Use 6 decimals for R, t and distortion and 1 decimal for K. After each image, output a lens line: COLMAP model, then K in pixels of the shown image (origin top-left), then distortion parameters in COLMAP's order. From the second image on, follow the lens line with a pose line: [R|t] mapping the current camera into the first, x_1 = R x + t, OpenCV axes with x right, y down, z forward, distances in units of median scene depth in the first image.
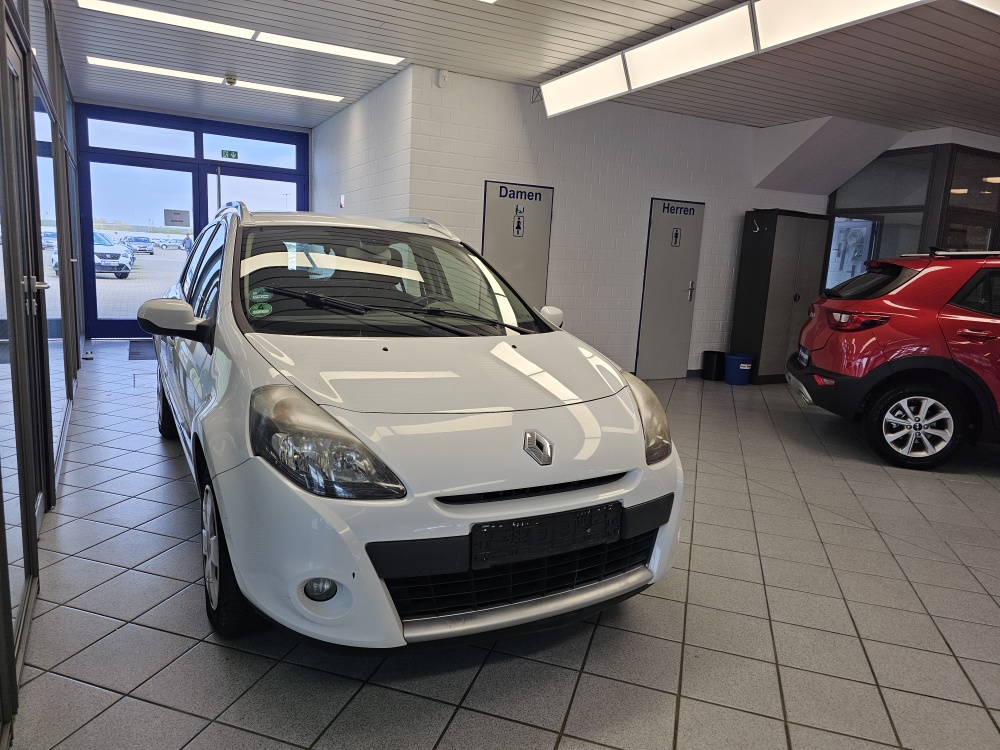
lens RADIAL K [[684.2, 0, 496.7], [0, 684.2, 383.5], [0, 0, 1]] dist [0.055397, -0.057527]
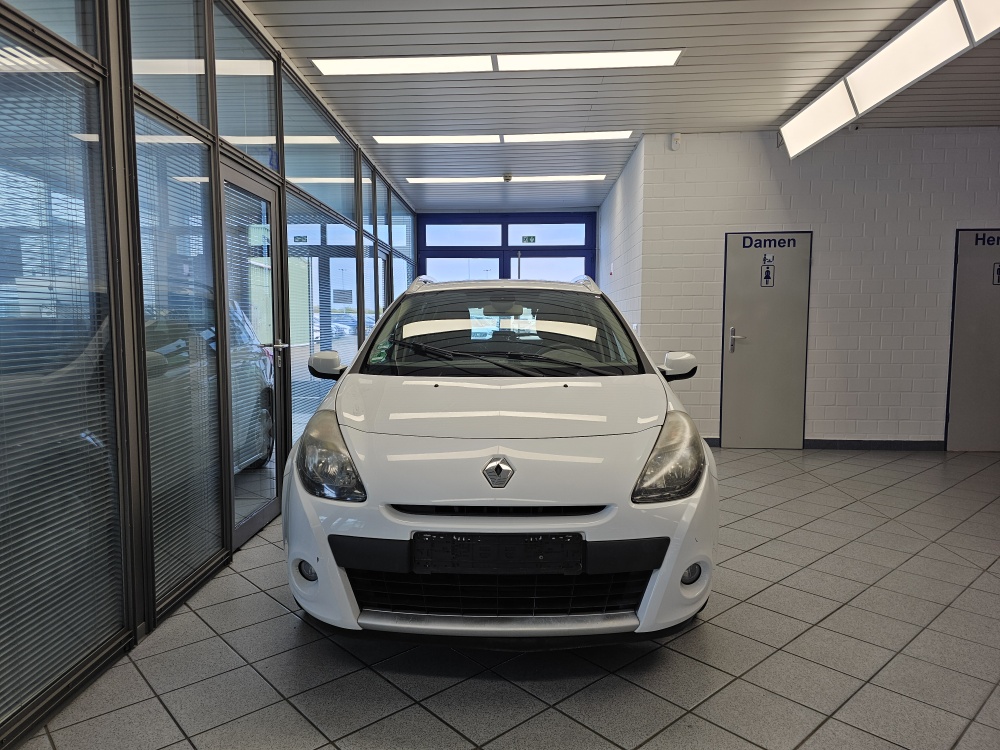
lens RADIAL K [[684.2, 0, 486.0], [0, 684.2, 381.2], [0, 0, 1]] dist [0.055397, -0.057527]
pose [[0.854624, -0.007822, -0.519189, 0.196289], [-0.046836, 0.994649, -0.092081, 0.017121], [0.517131, 0.103011, 0.849685, 0.021619]]
